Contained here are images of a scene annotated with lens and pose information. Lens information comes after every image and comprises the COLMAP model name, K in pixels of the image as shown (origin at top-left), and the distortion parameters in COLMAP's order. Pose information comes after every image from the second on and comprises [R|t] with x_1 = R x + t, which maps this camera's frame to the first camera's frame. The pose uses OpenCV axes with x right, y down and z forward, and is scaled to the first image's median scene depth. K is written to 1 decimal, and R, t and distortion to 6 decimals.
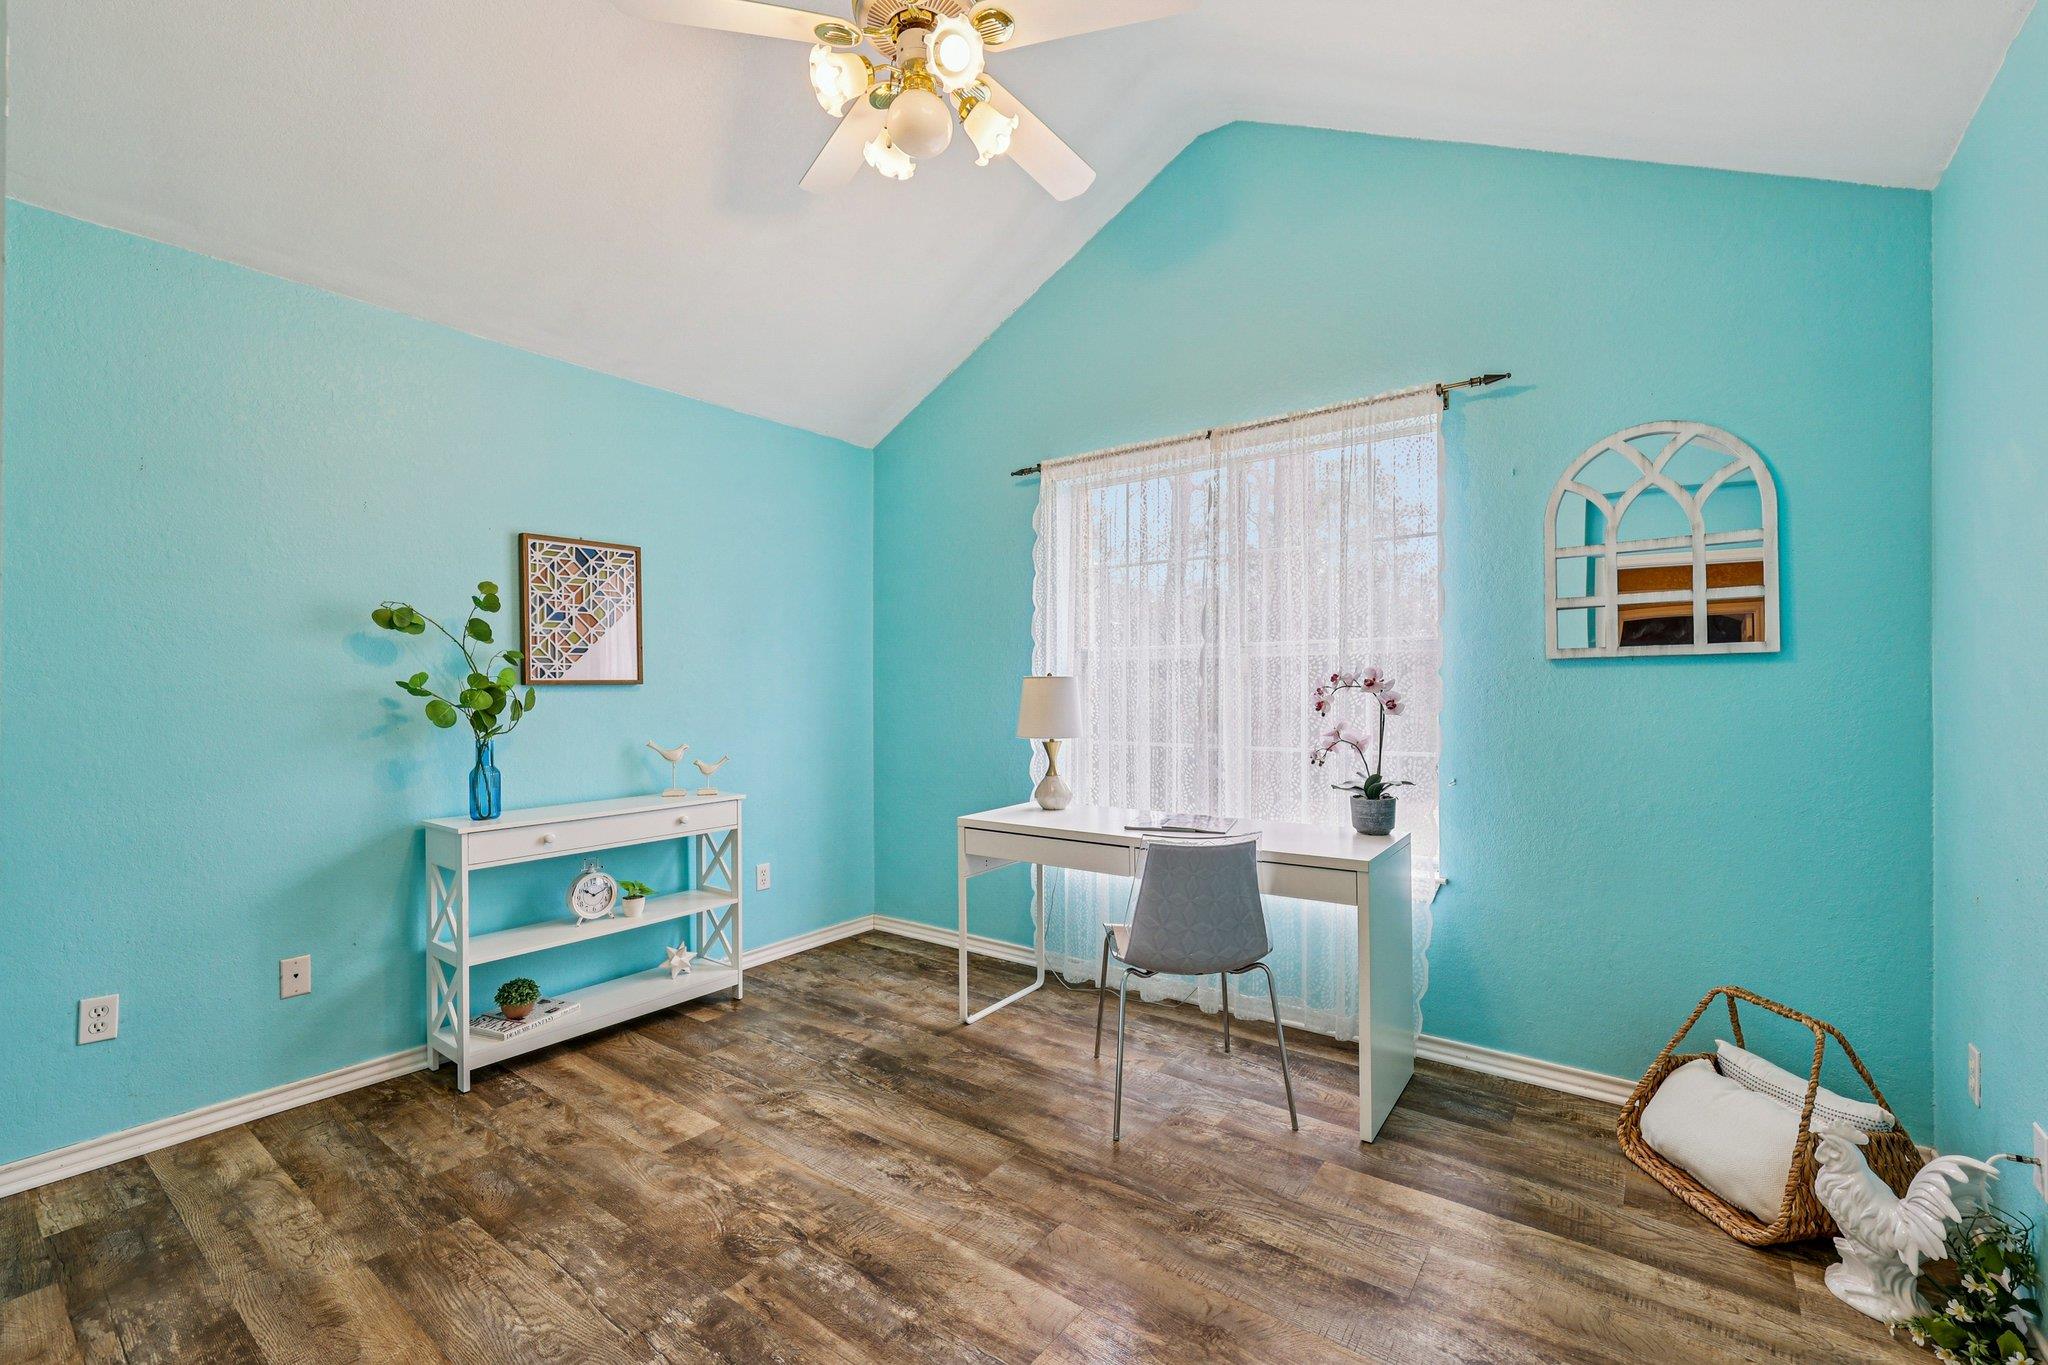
lens RADIAL K [[862.1, 0, 1032.8], [0, 862.1, 697.6], [0, 0, 1]] dist [-0.004746, 0.002659]
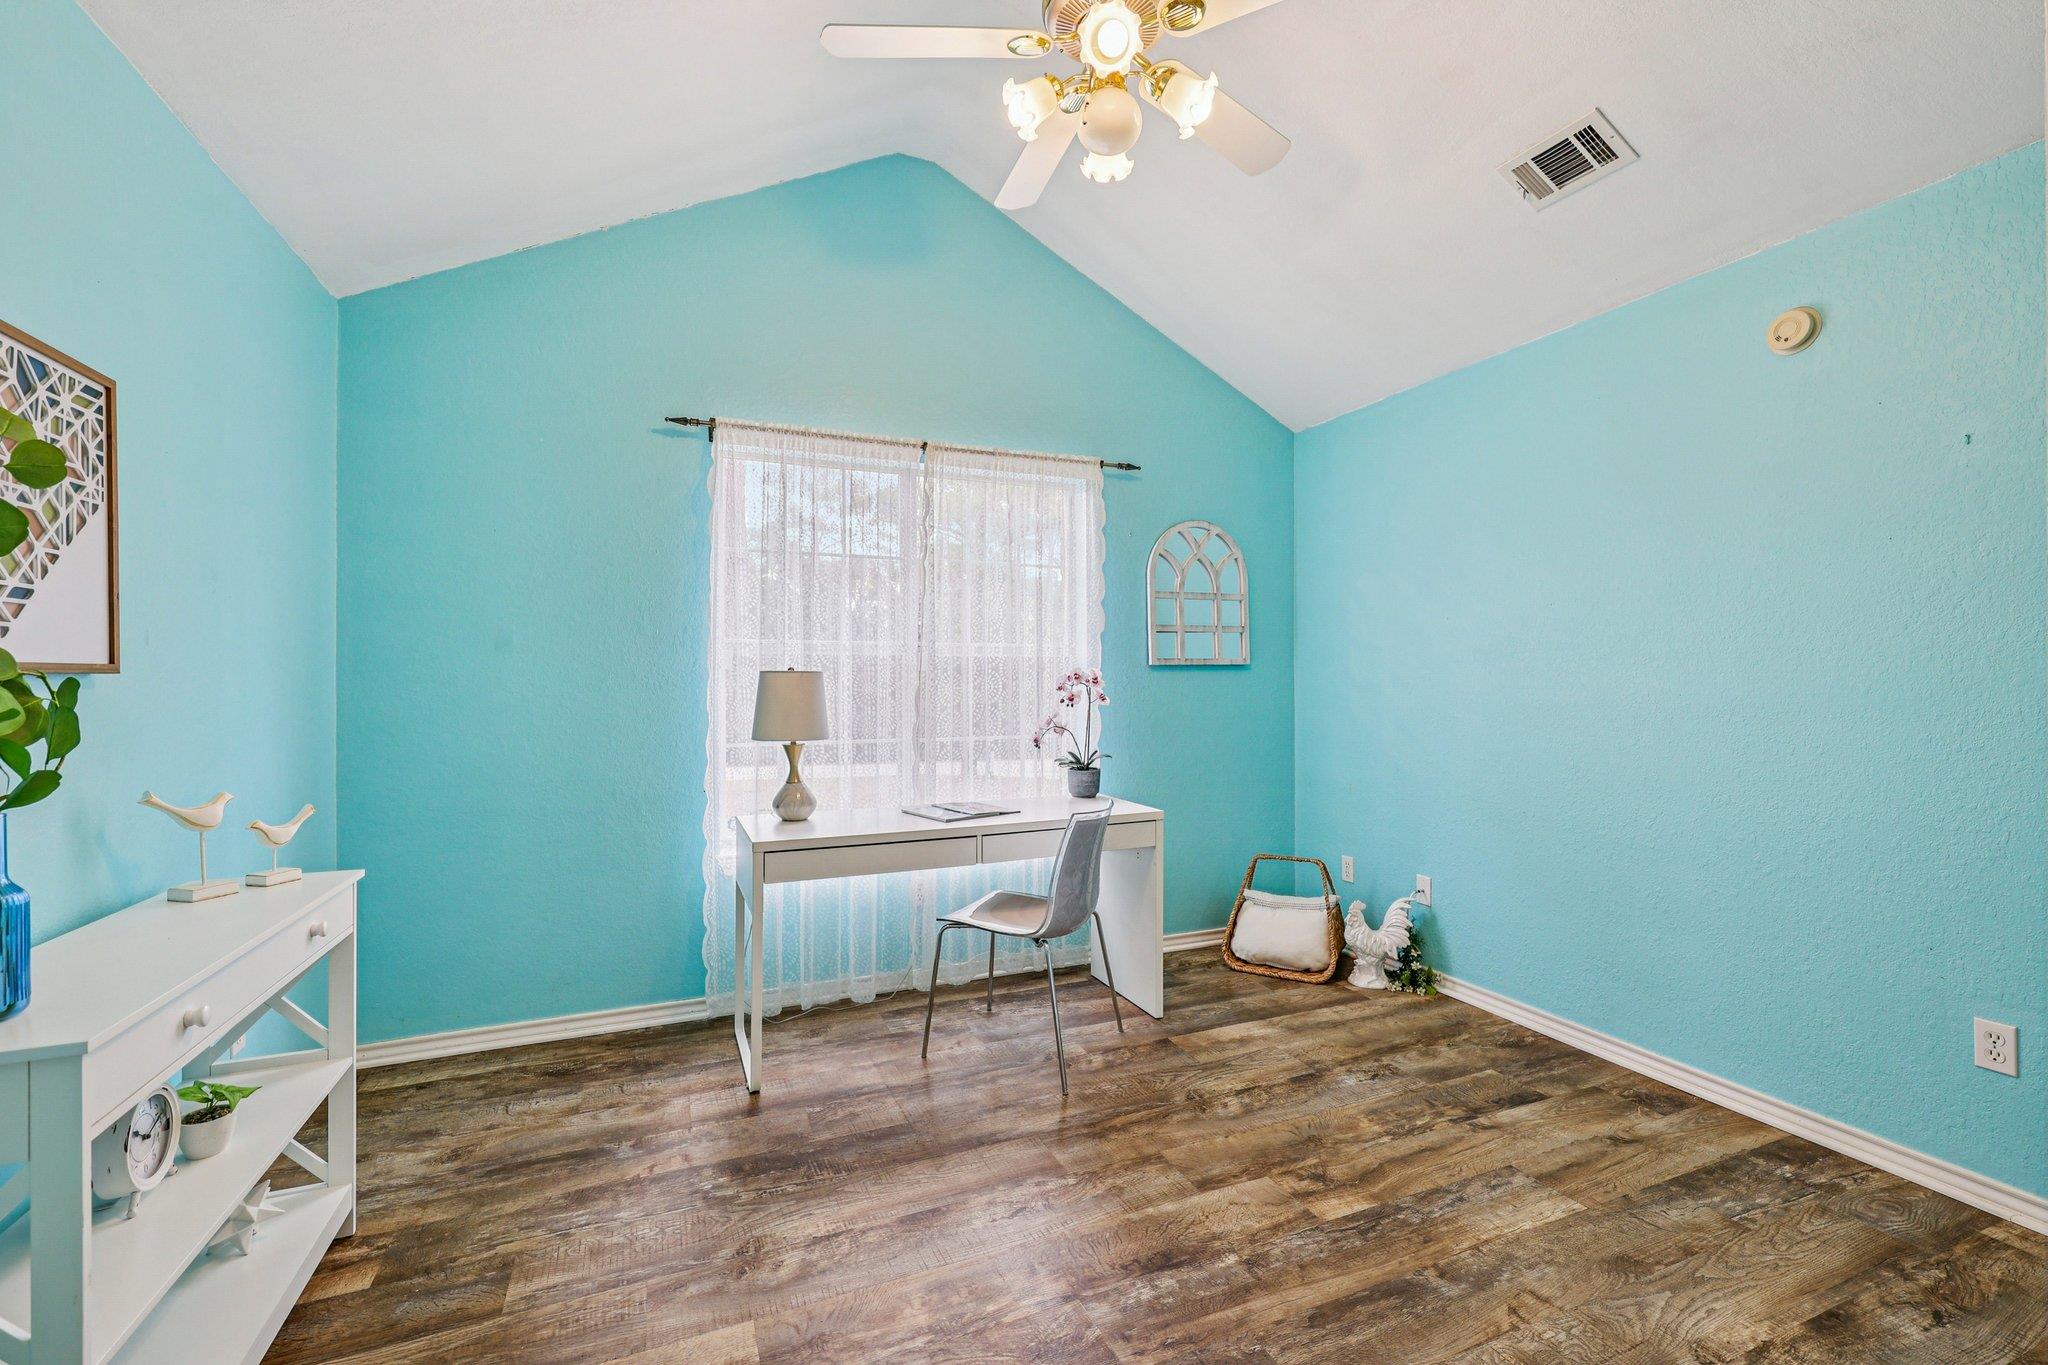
lens RADIAL K [[862.1, 0, 1034.5], [0, 862.1, 670.4], [0, 0, 1]] dist [-0.004746, 0.002659]
pose [[0.505423, 0.015669, 0.862729, -0.669579], [0.012228, 0.999605, -0.025318, 0.002704], [-0.862785, 0.023346, 0.505032, 0.360456]]
